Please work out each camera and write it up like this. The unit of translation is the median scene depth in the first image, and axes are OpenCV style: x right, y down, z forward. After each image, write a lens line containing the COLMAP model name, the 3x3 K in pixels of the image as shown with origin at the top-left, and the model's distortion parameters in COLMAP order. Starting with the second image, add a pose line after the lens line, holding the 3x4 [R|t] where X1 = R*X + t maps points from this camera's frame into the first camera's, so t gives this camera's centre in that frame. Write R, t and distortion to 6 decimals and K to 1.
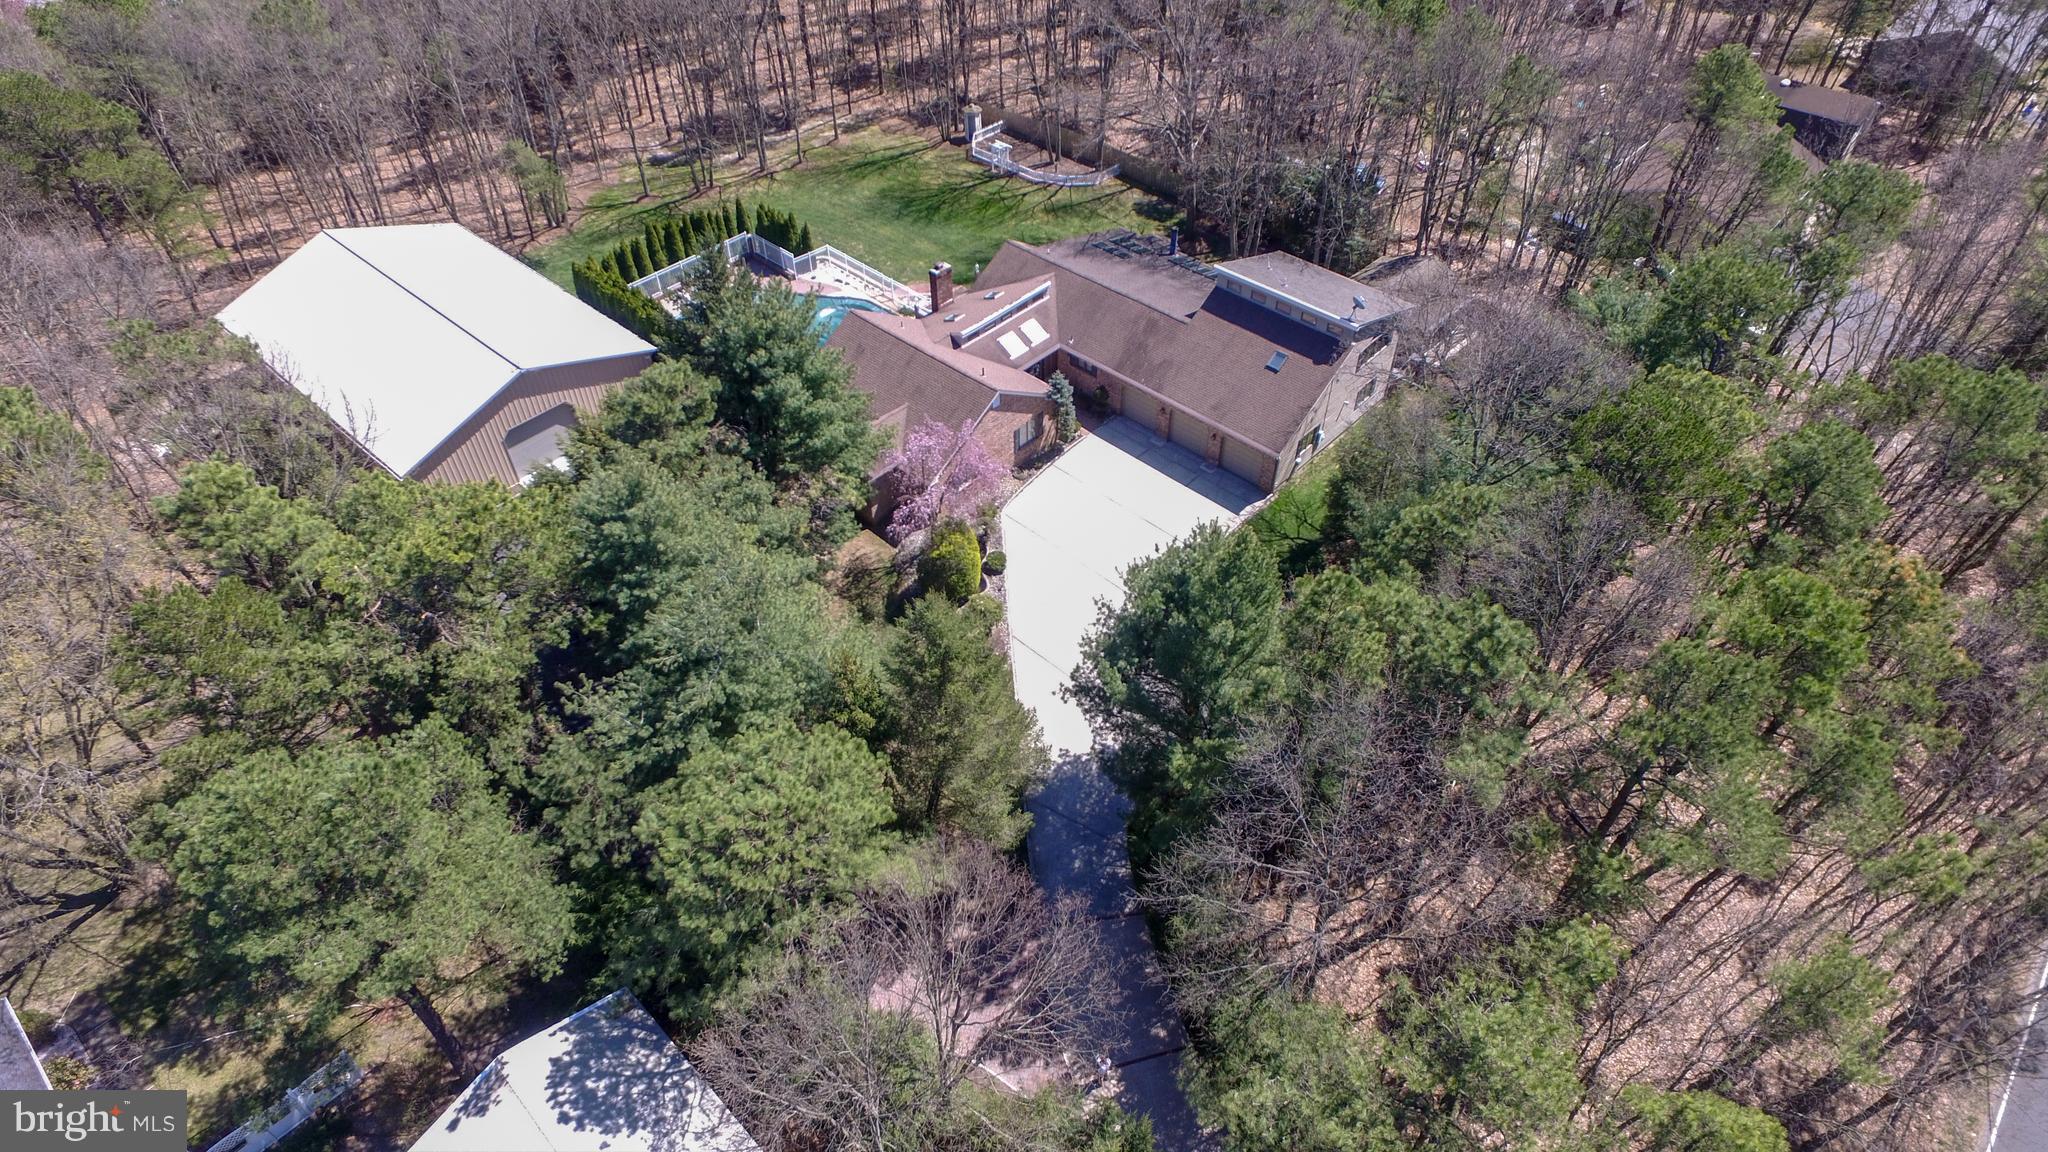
lens RADIAL K [[1182.0, 0, 1032.8], [0, 1182.0, 575.9], [0, 0, 1]] dist [-0.005653, 0.012697]
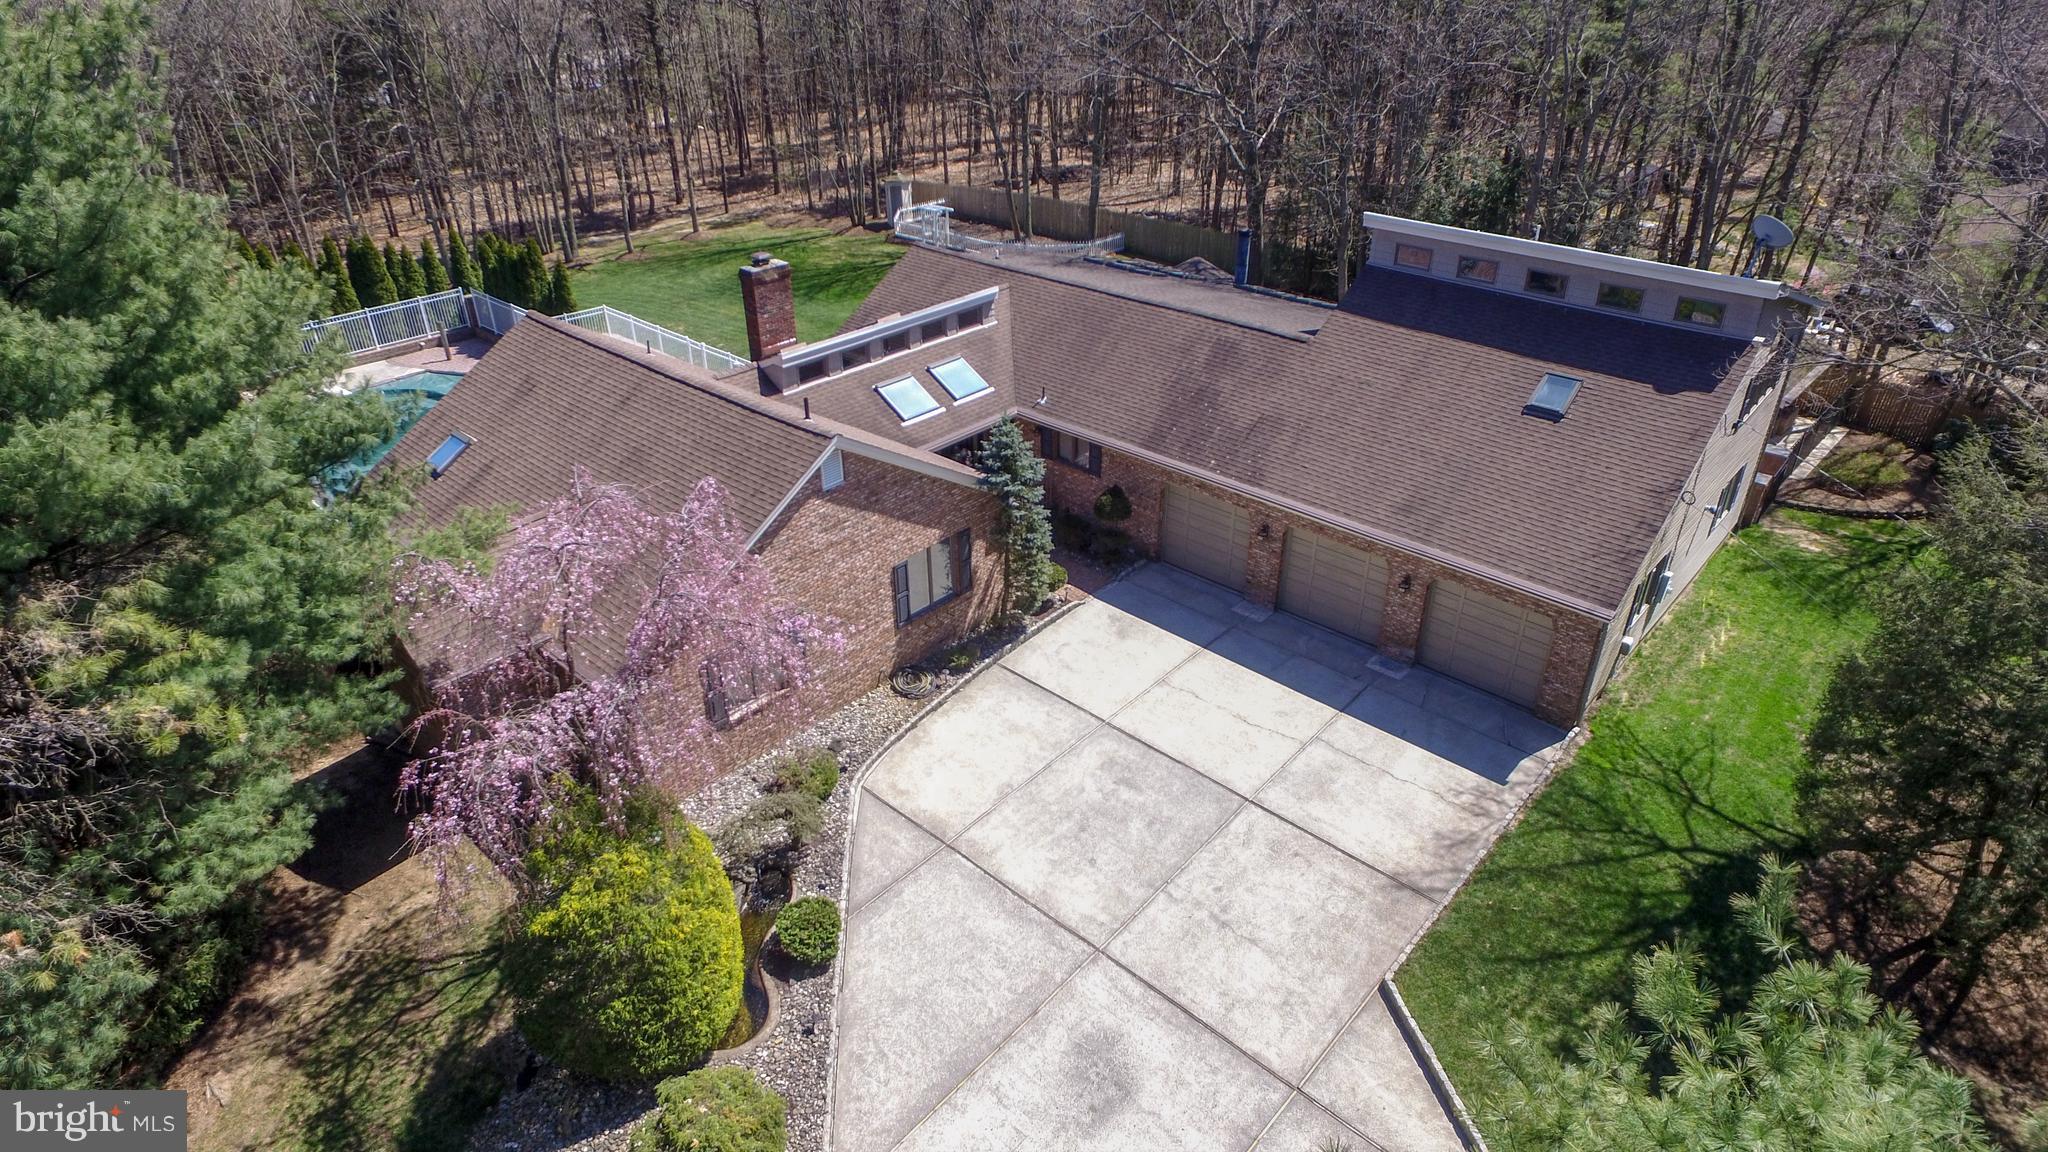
lens RADIAL K [[1182.0, 0, 1030.3], [0, 1182.0, 582.8], [0, 0, 1]] dist [-0.005653, 0.012697]
pose [[0.999962, -0.007358, 0.004724, 0.022979], [0.008281, 0.970390, -0.241401, -0.021071], [-0.002808, 0.241431, 0.970414, 0.532594]]
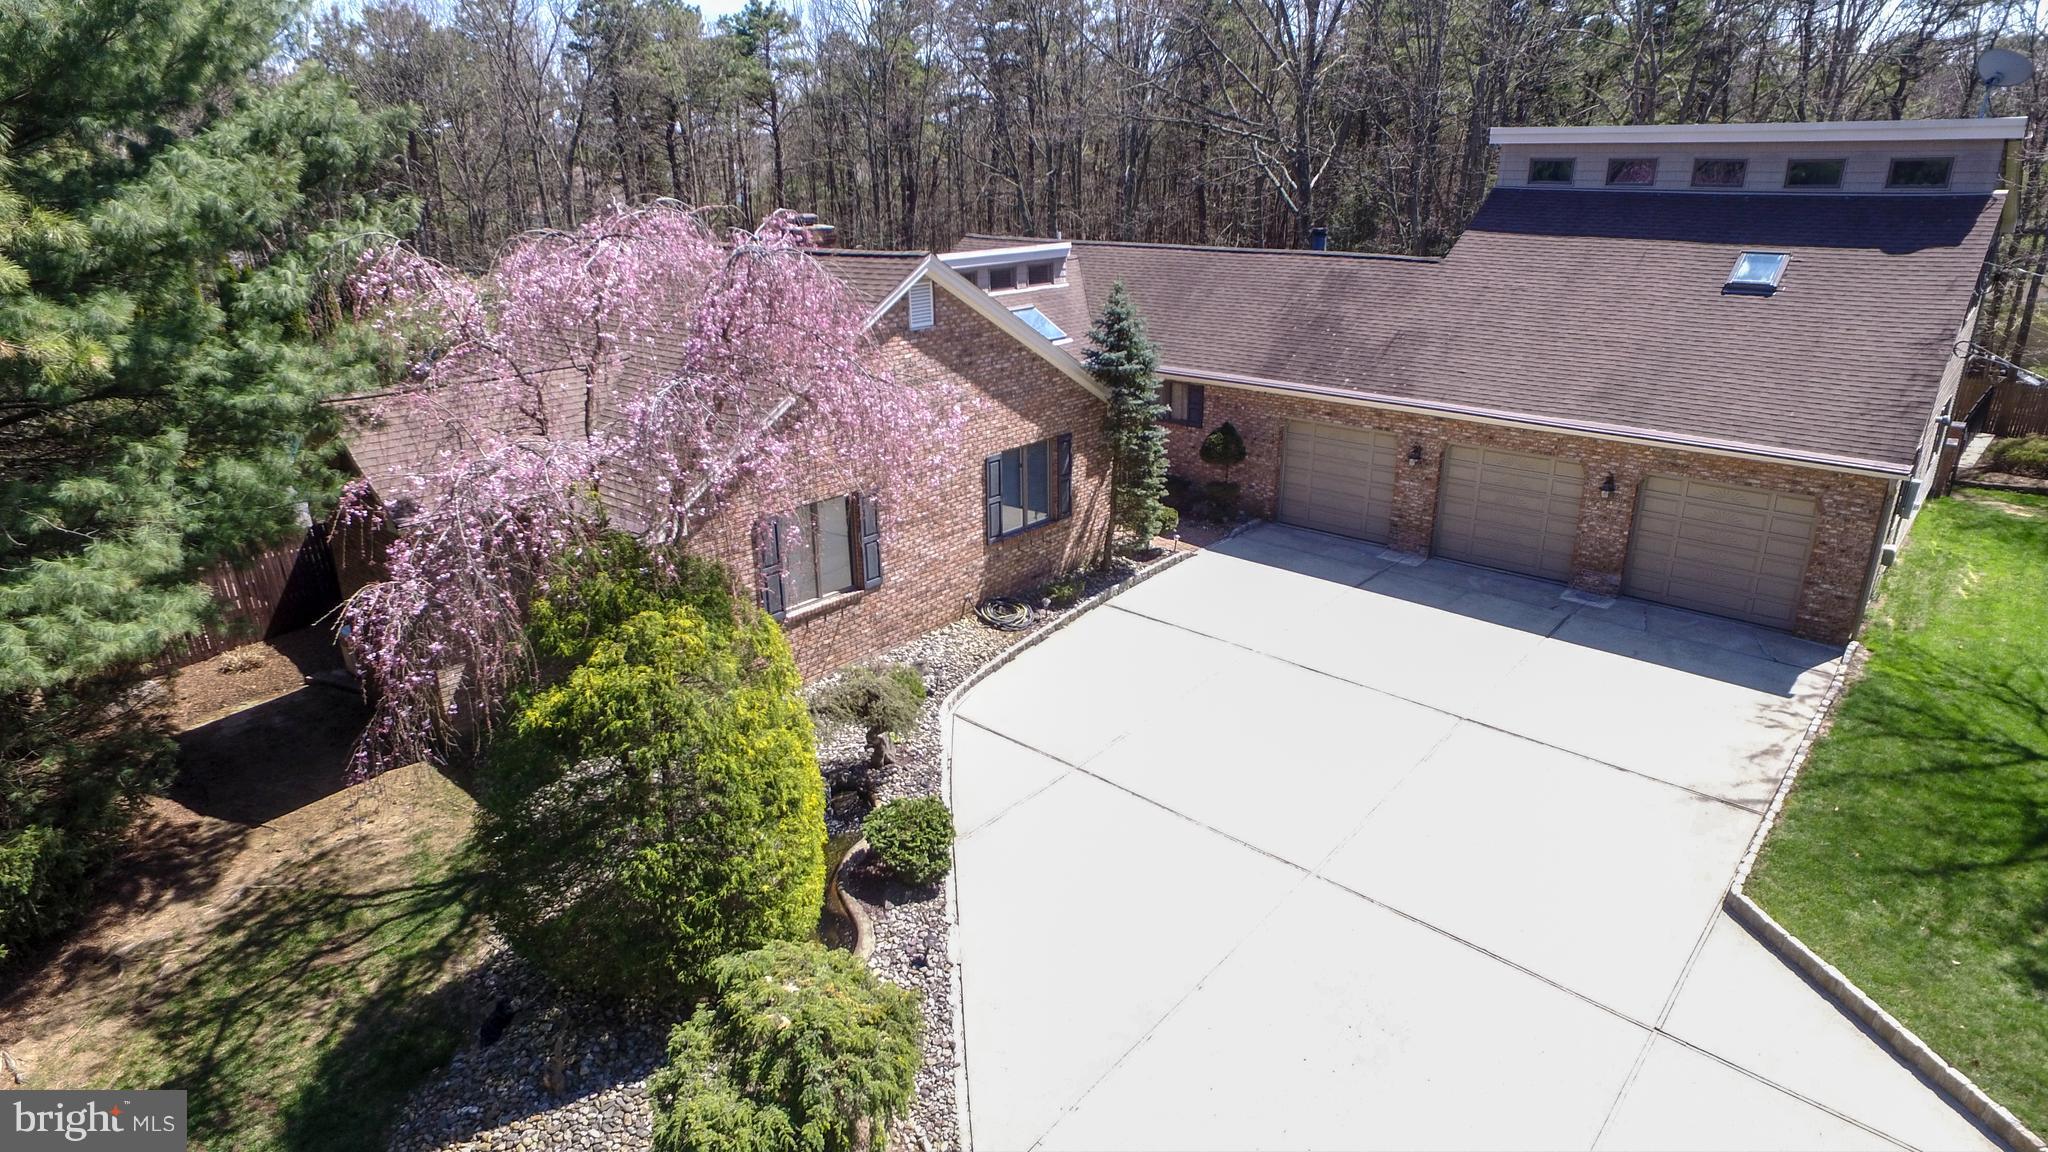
lens RADIAL K [[1182.0, 0, 1031.4], [0, 1182.0, 588.9], [0, 0, 1]] dist [-0.005653, 0.012697]
pose [[0.999604, -0.016511, 0.022792, -0.009432], [0.024356, 0.913270, -0.406626, 0.029232], [-0.014101, 0.407020, 0.913310, 0.619454]]
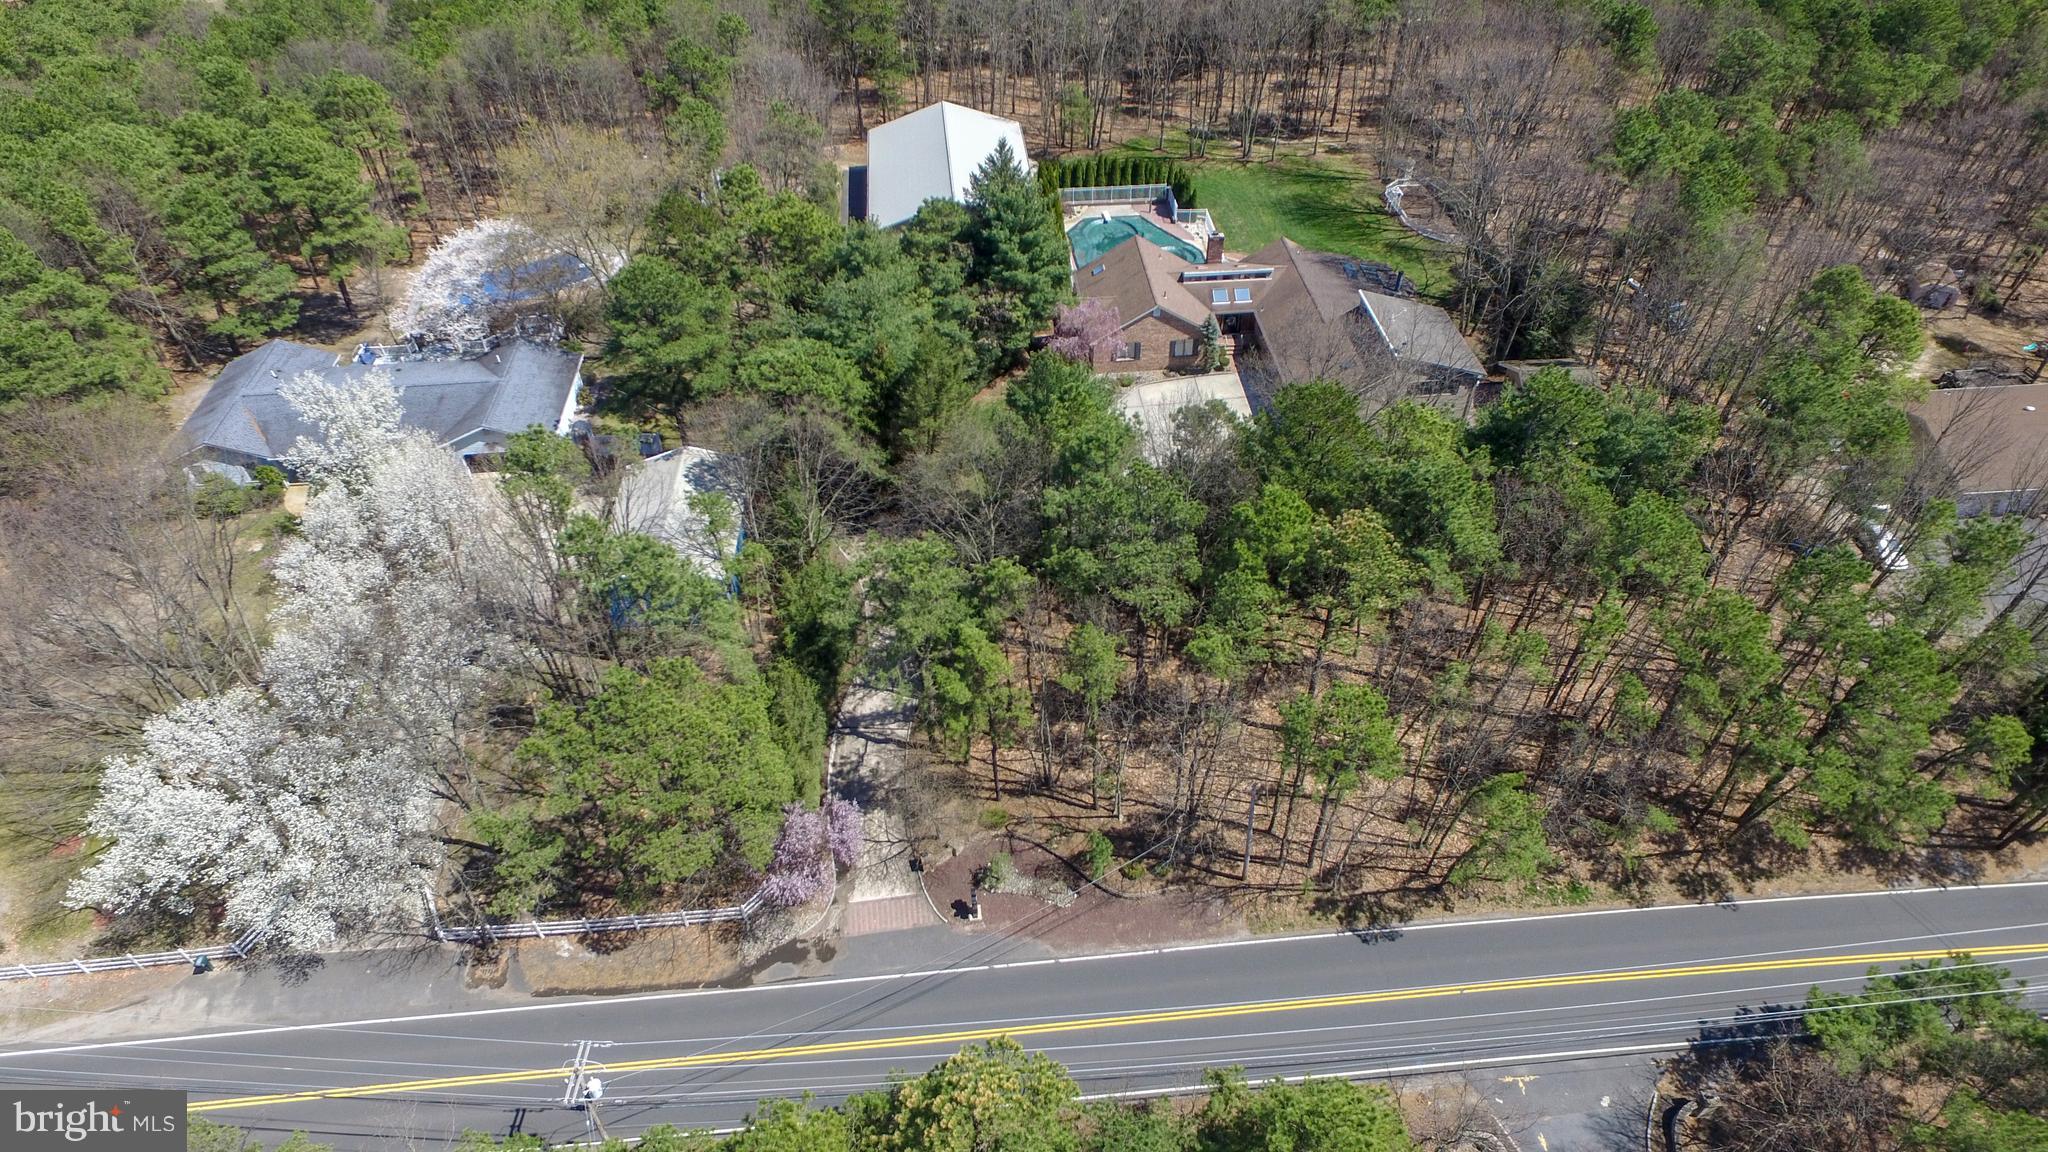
lens RADIAL K [[1182.0, 0, 1037.8], [0, 1182.0, 585.8], [0, 0, 1]] dist [-0.005653, 0.012697]
pose [[0.736985, 0.462085, -0.493286, 0.618431], [-0.466307, 0.875913, 0.123832, 0.033421], [0.489296, 0.138761, 0.861008, -0.260625]]
